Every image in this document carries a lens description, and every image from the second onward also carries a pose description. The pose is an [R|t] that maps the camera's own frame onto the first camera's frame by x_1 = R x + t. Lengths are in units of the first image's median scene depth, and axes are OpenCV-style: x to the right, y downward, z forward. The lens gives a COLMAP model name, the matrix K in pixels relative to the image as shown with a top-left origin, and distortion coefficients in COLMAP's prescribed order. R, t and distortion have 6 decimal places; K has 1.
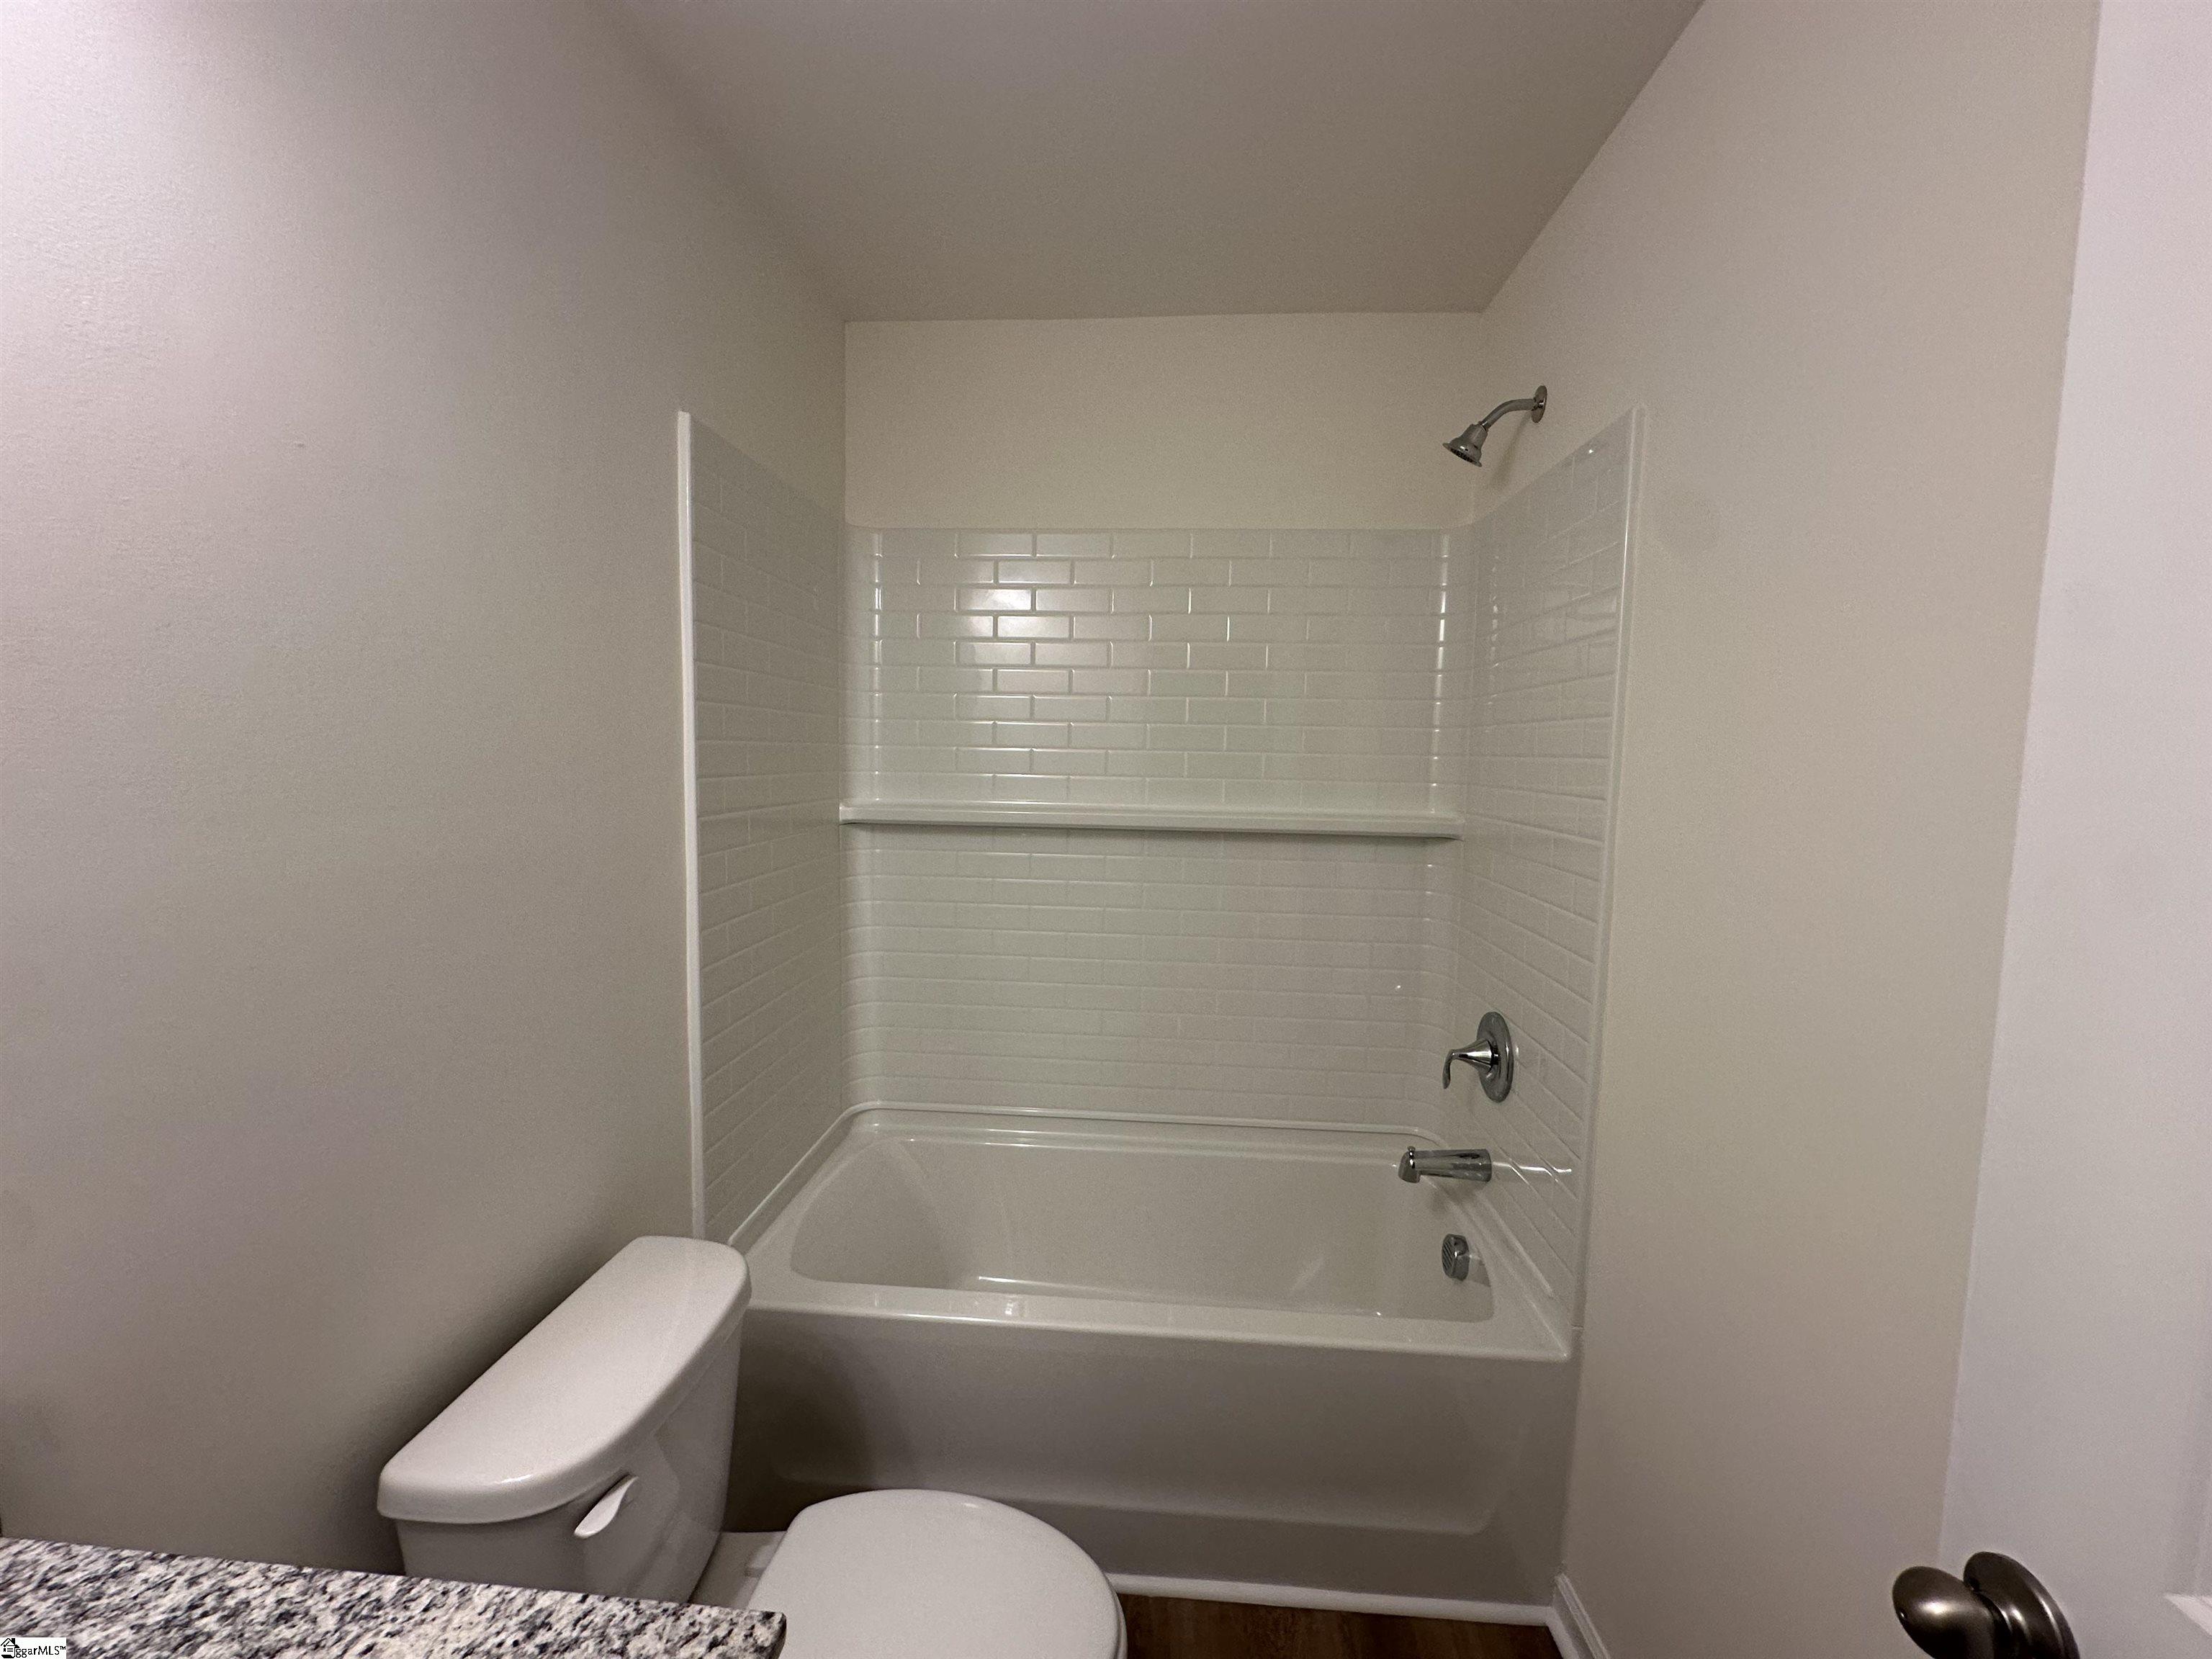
lens RADIAL K [[888.5, 0, 1105.0], [0, 888.5, 828.6], [0, 0, 1]] dist [-0.008022, 0.001013]
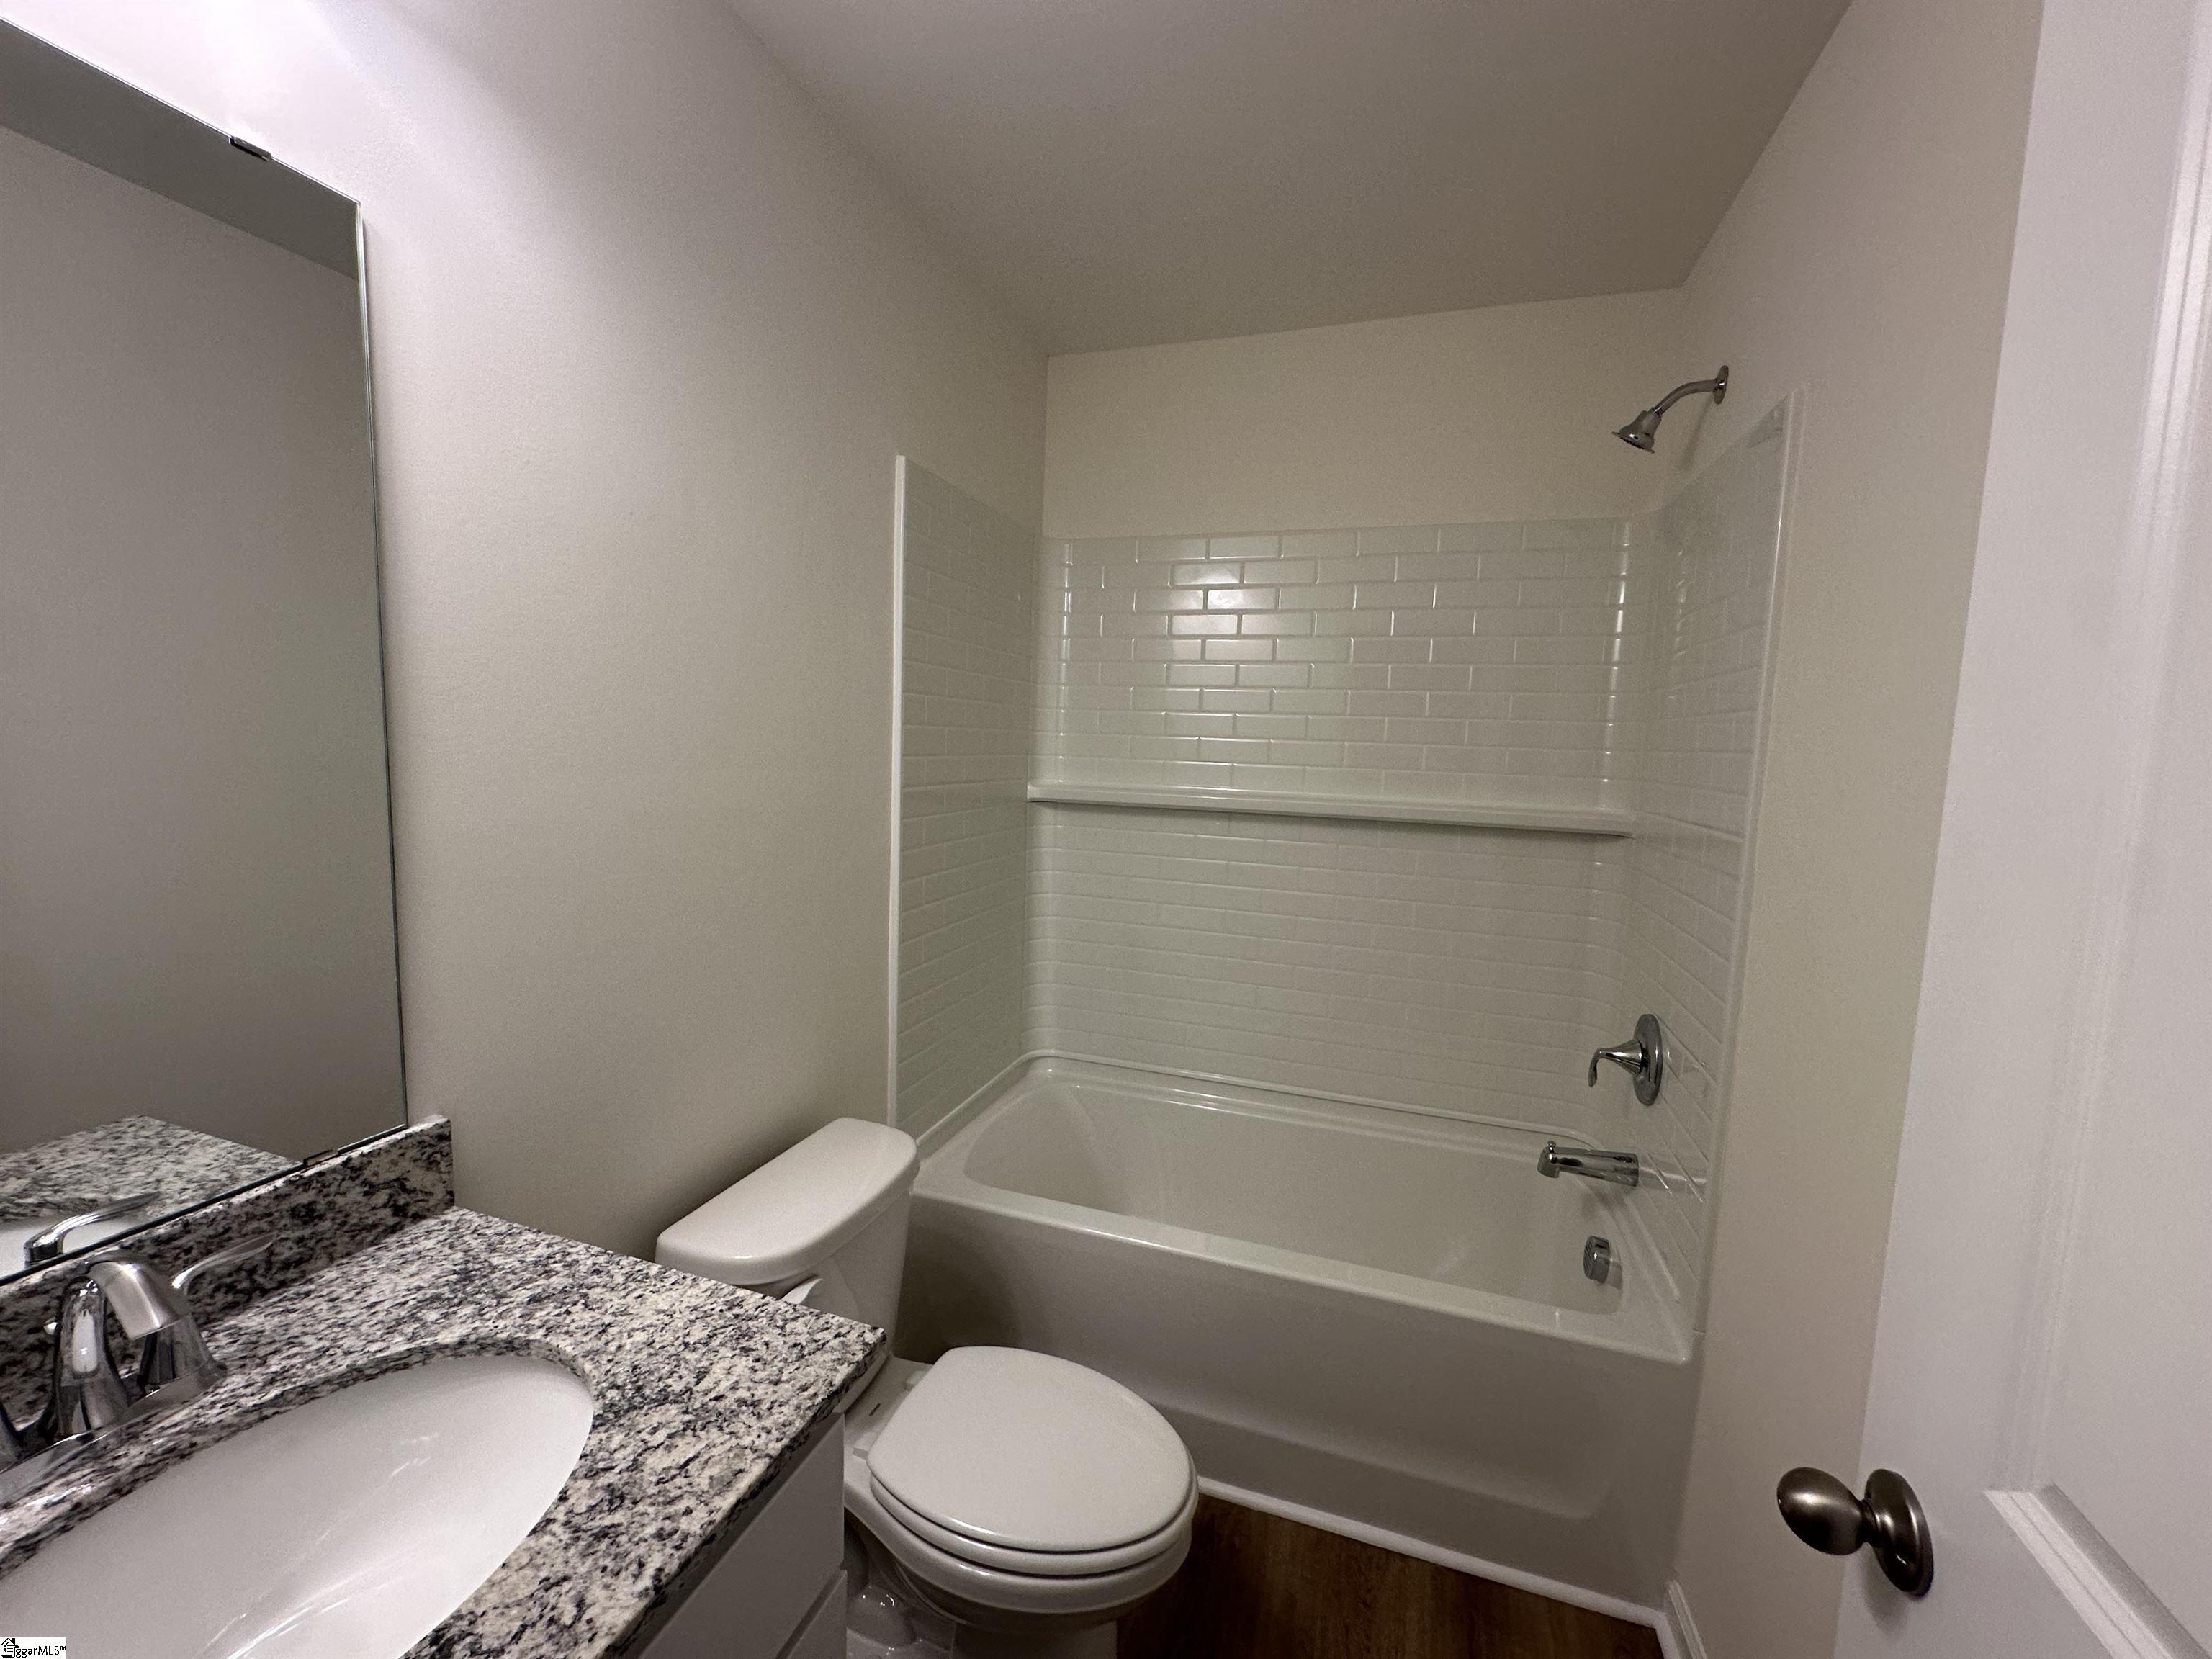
lens RADIAL K [[888.5, 0, 1101.4], [0, 888.5, 829.4], [0, 0, 1]] dist [-0.008022, 0.001013]
pose [[0.967715, 0.039555, -0.248923, 0.096765], [-0.037216, 0.999208, 0.014099, 0.013651], [0.249283, -0.004380, 0.968421, -0.097033]]
